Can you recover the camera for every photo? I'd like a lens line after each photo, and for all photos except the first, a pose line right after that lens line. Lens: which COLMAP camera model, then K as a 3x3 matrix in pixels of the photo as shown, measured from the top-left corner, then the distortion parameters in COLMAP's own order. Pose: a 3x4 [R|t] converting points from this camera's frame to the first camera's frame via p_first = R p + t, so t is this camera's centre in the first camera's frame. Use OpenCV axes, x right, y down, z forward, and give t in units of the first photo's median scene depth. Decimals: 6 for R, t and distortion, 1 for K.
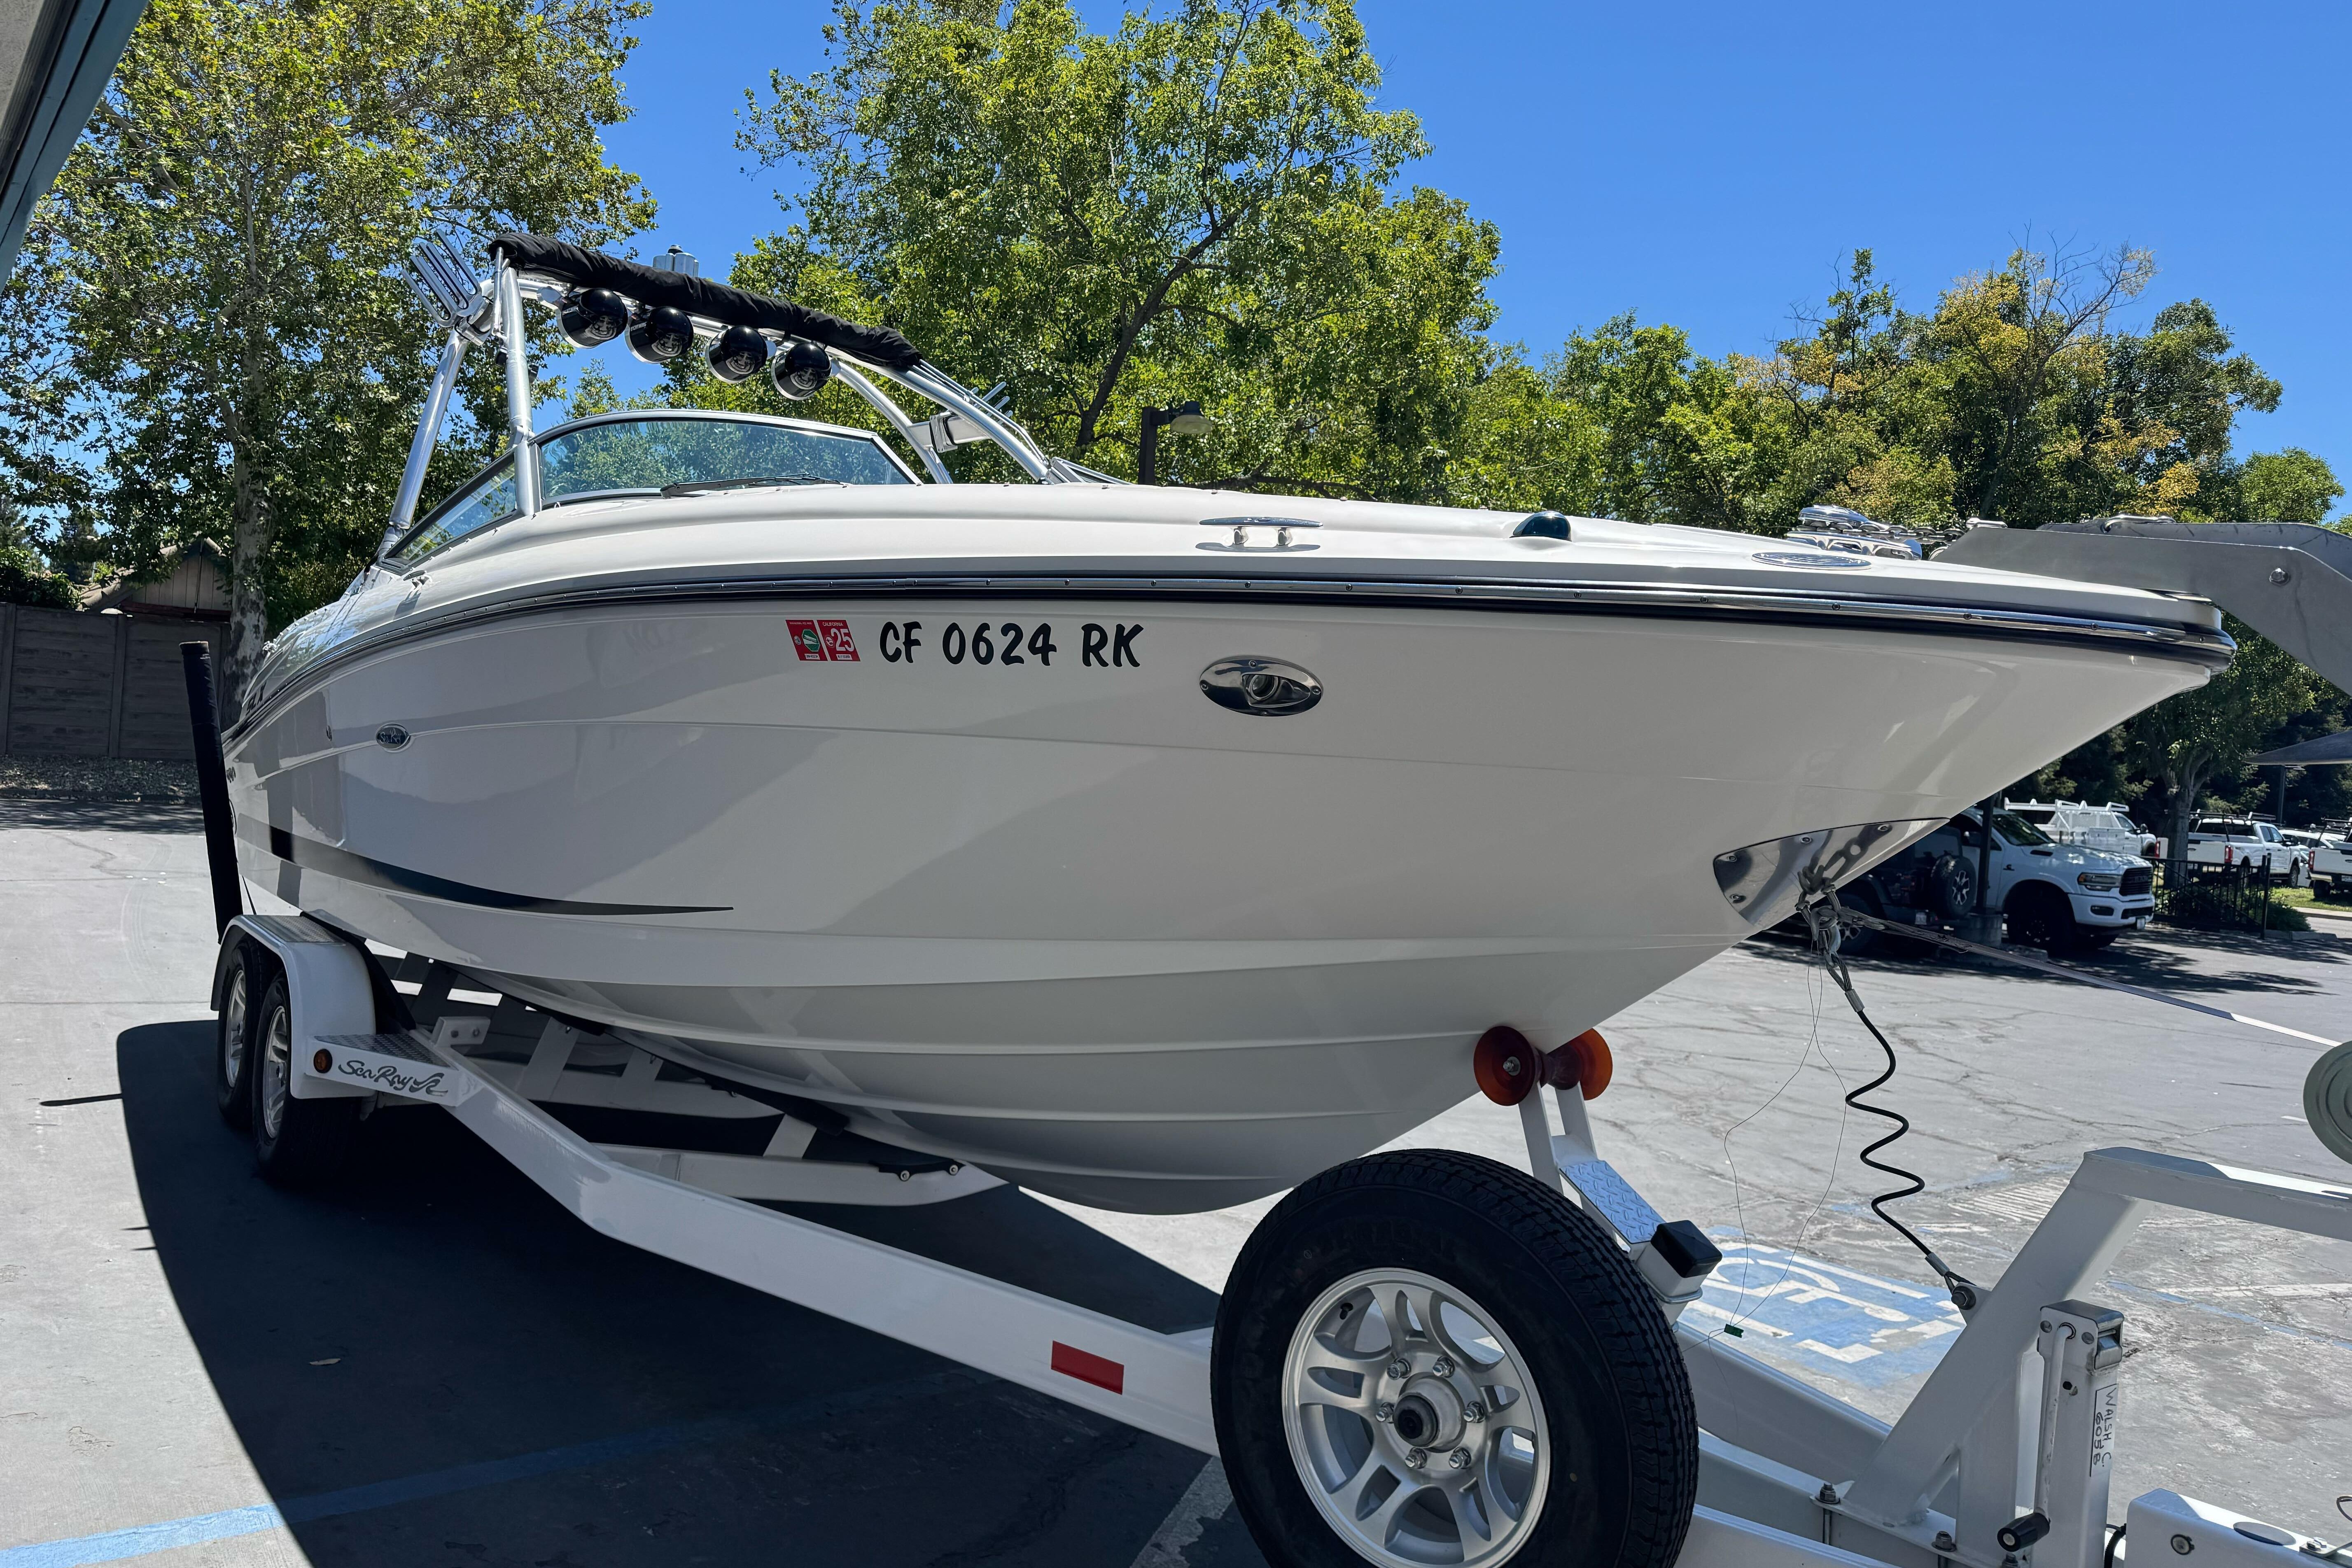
lens RADIAL K [[1650.2, 0, 1183.3], [0, 1650.2, 767.6], [0, 0, 1]] dist [0.058467, -0.062341]
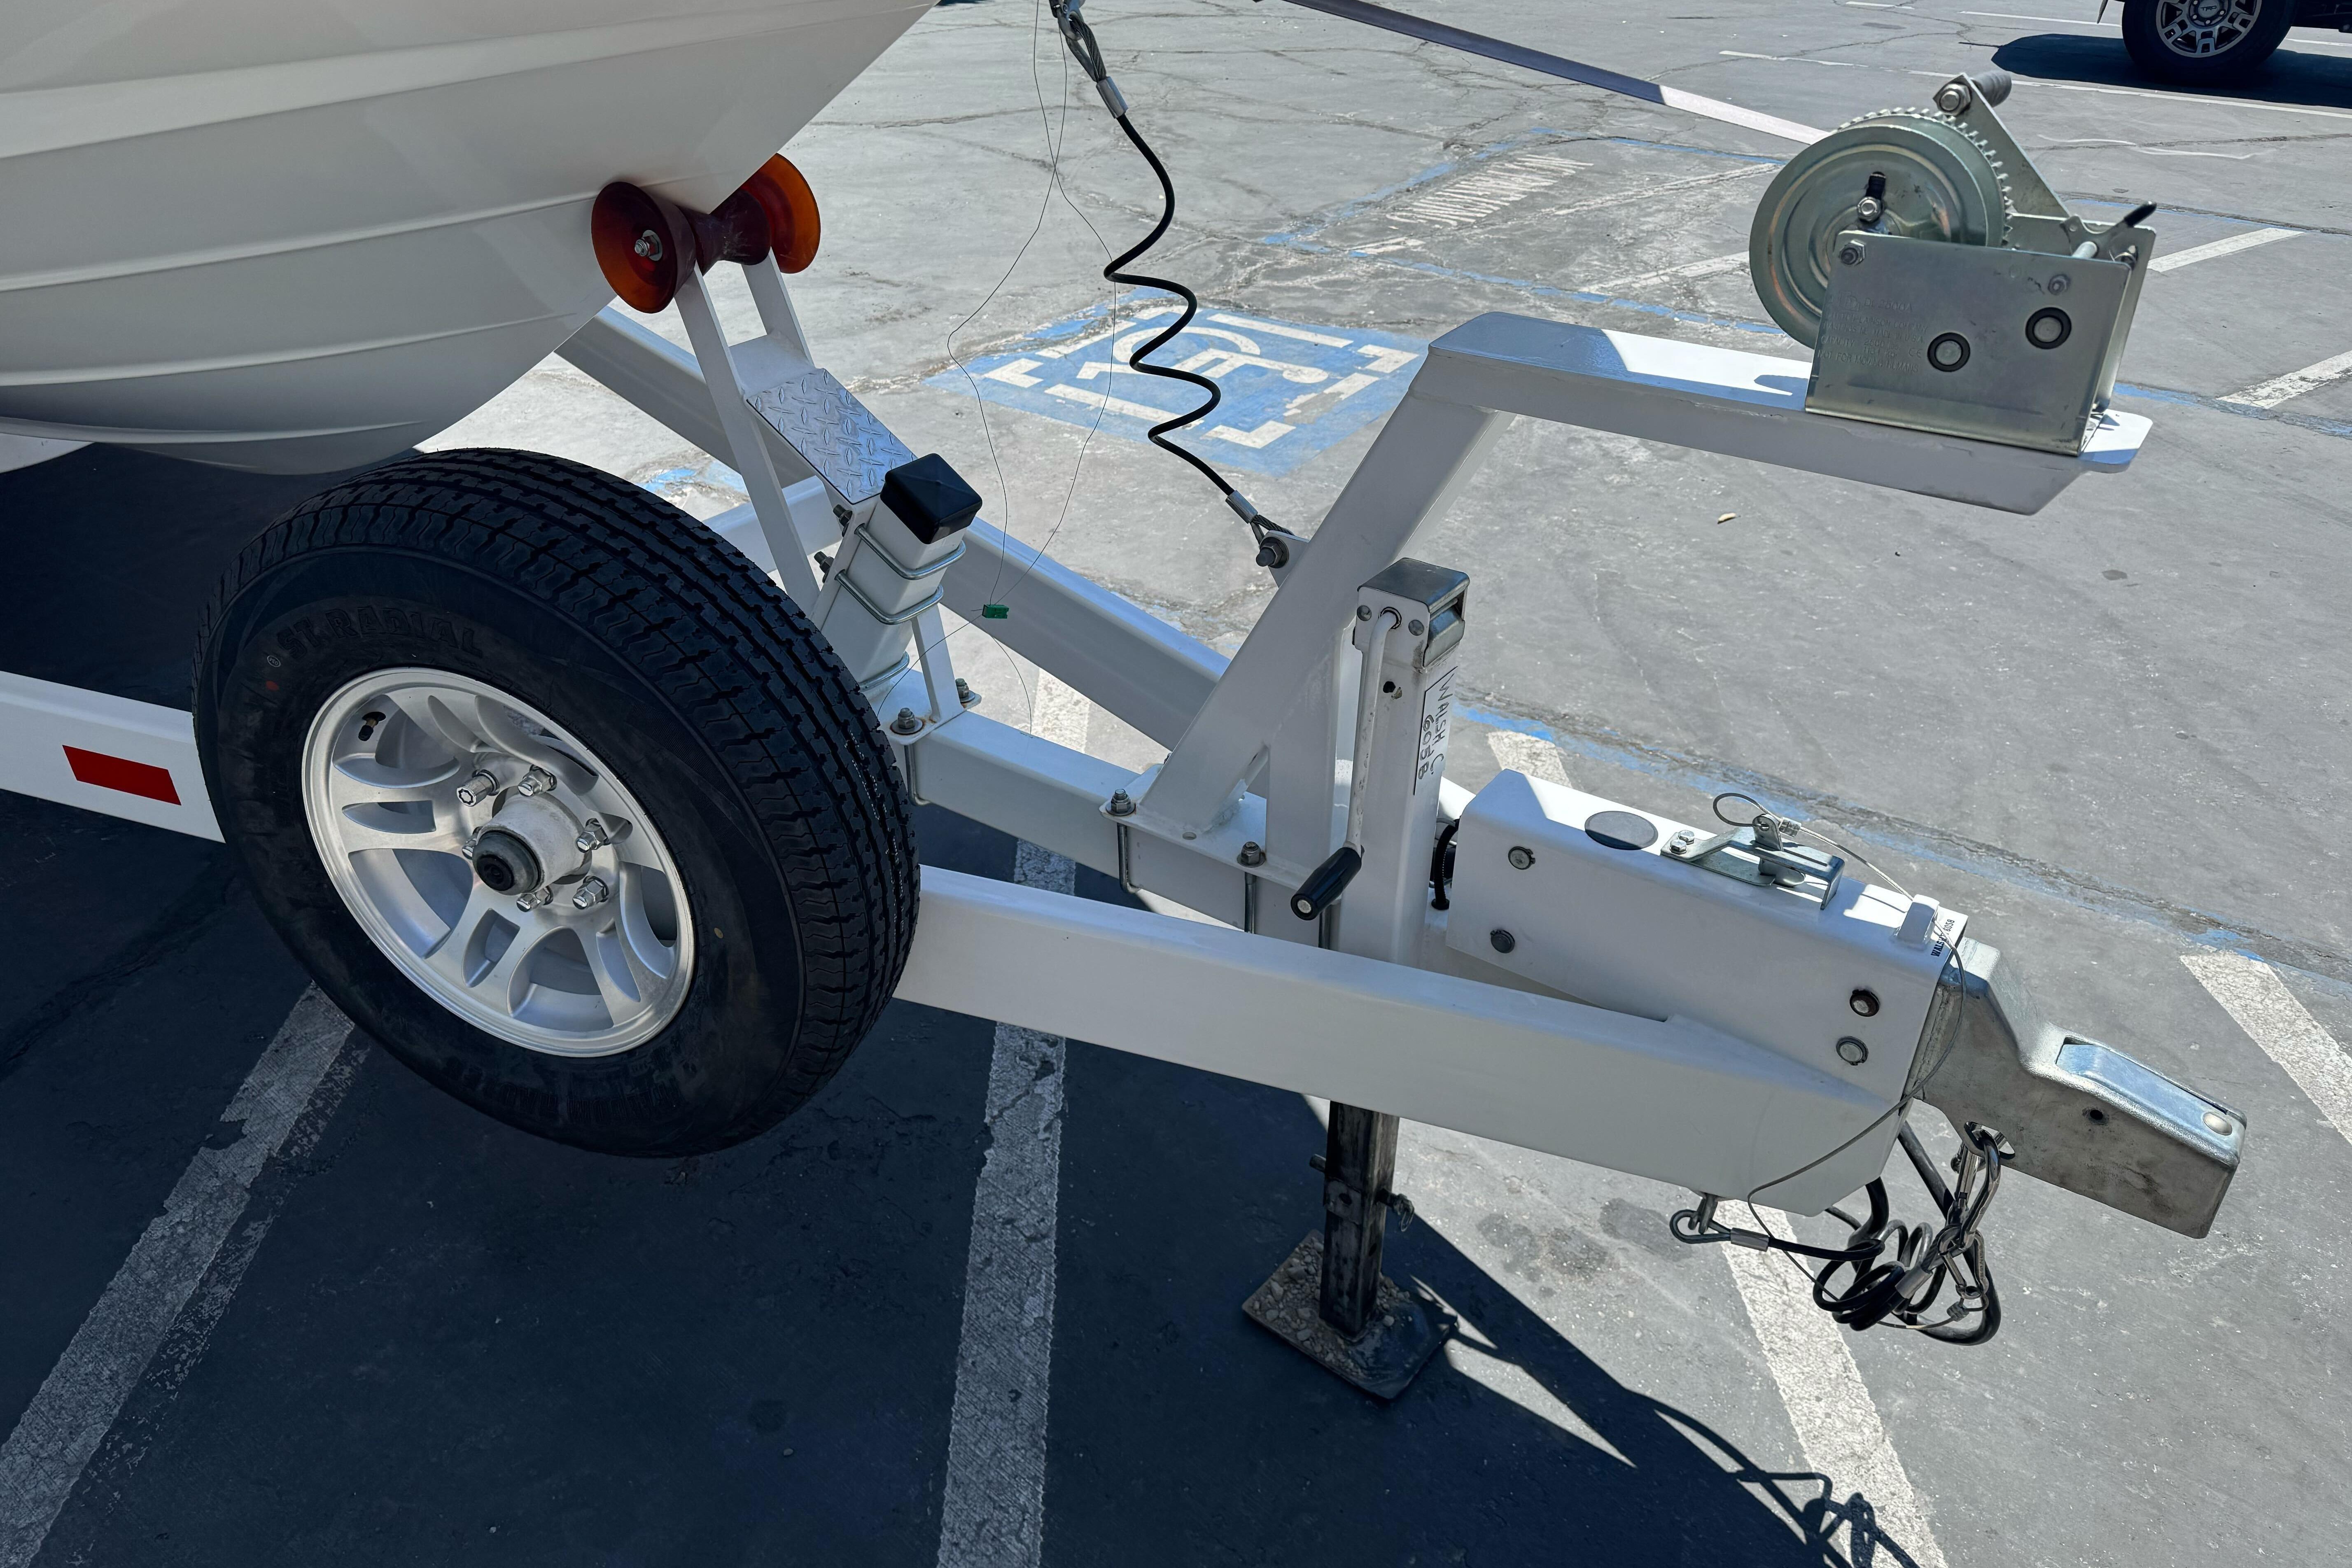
lens RADIAL K [[1650.2, 0, 1176.5], [0, 1650.2, 802.1], [0, 0, 1]] dist [0.058467, -0.062341]
pose [[0.954230, -0.211221, 0.211732, 0.124198], [0.056668, 0.822830, 0.565455, 0.005682], [-0.293656, -0.527576, 0.797139, 0.194522]]
